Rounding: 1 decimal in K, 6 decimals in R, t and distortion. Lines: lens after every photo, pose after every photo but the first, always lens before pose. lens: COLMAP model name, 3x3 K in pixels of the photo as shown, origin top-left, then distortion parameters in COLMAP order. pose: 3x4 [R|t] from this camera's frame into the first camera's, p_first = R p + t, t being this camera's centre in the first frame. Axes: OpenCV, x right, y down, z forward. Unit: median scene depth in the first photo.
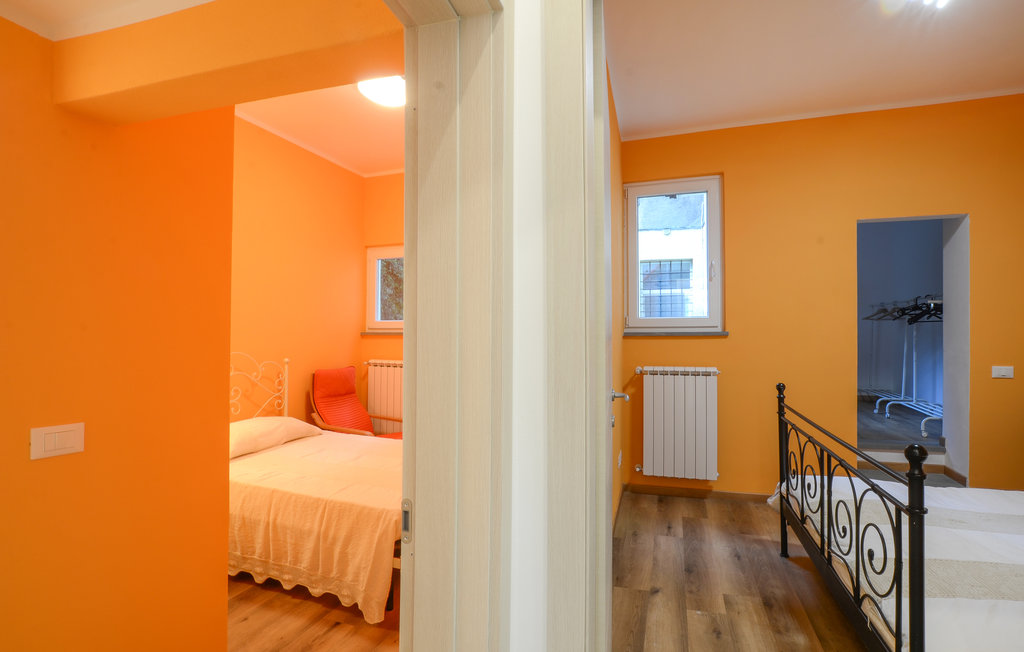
lens RADIAL K [[488.2, 0, 521.8], [0, 488.2, 330.7], [0, 0, 1]] dist [-0.032633, 0.008178]
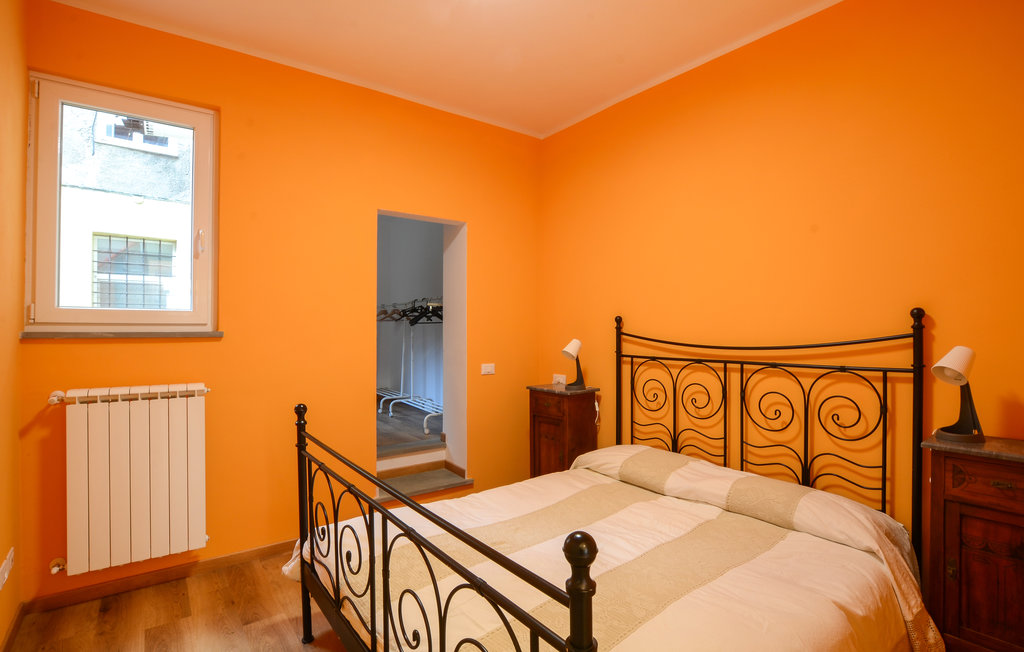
lens RADIAL K [[488.2, 0, 521.8], [0, 488.2, 330.7], [0, 0, 1]] dist [-0.032633, 0.008178]
pose [[0.576990, 0.006148, 0.816728, 0.103340], [-0.005891, 0.999977, -0.003366, 0.000225], [-0.816730, -0.002869, 0.577013, 0.240233]]
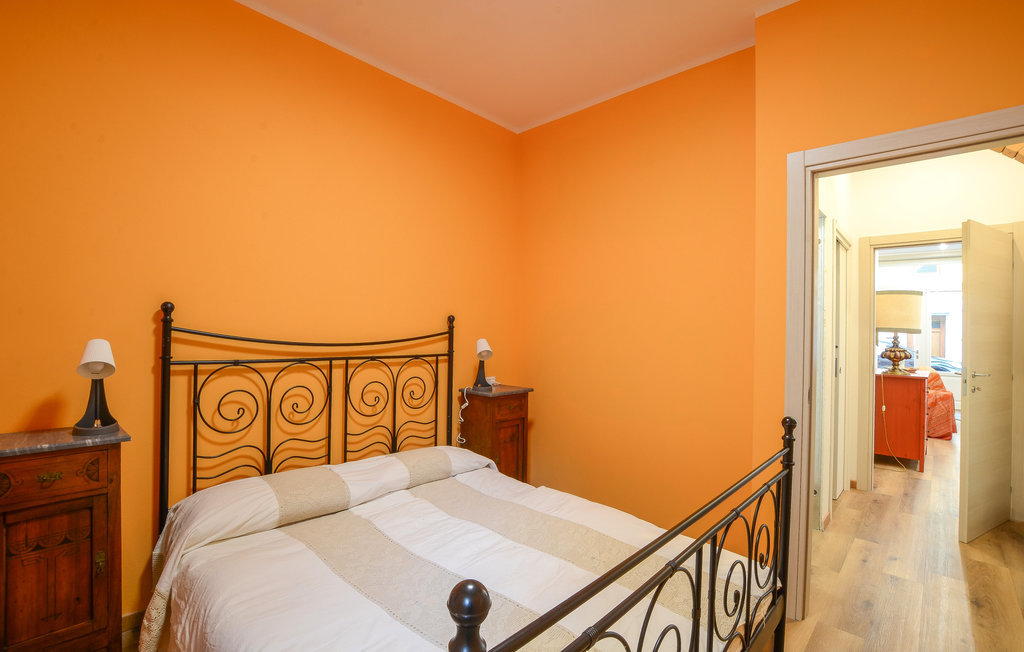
lens RADIAL K [[458.5, 0, 512.0], [0, 458.5, 326.0], [0, 0, 1]] dist [-0.023589, -0.000151]
pose [[-0.887578, -0.001503, 0.460655, 0.315268], [-0.009922, 0.999825, -0.015855, 0.001788], [-0.460550, -0.018643, -0.887438, 0.861255]]
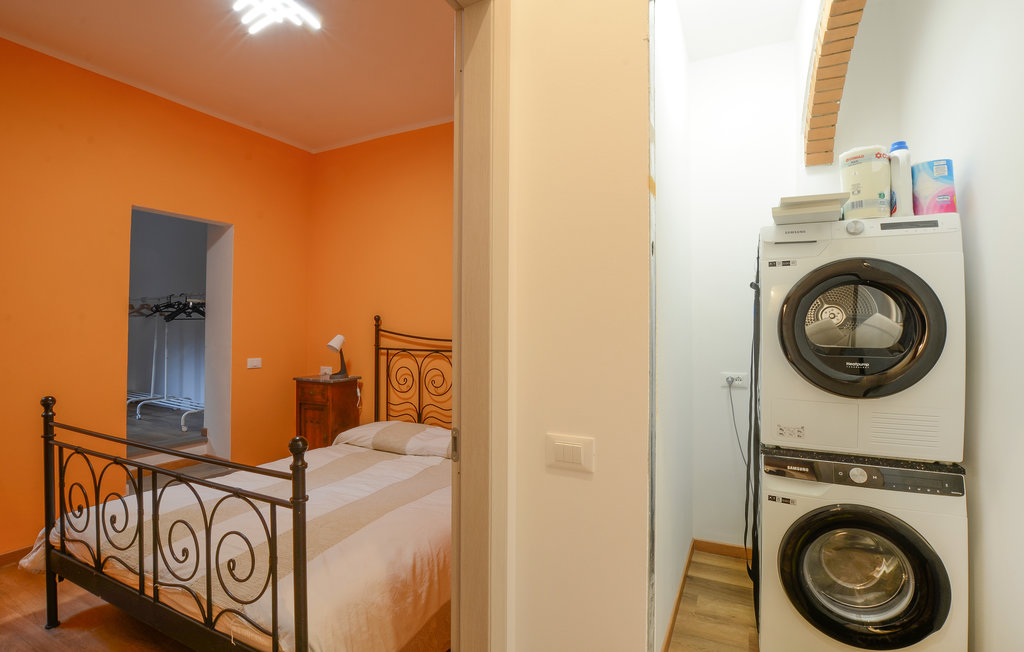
lens RADIAL K [[479.6, 0, 526.9], [0, 479.6, 319.6], [0, 0, 1]] dist [-0.034796, 0.006560]
pose [[0.171902, 0.024862, 0.984800, -0.036969], [-0.006394, 0.999689, -0.024122, 0.001715], [-0.985093, -0.002150, 0.172007, 0.111489]]
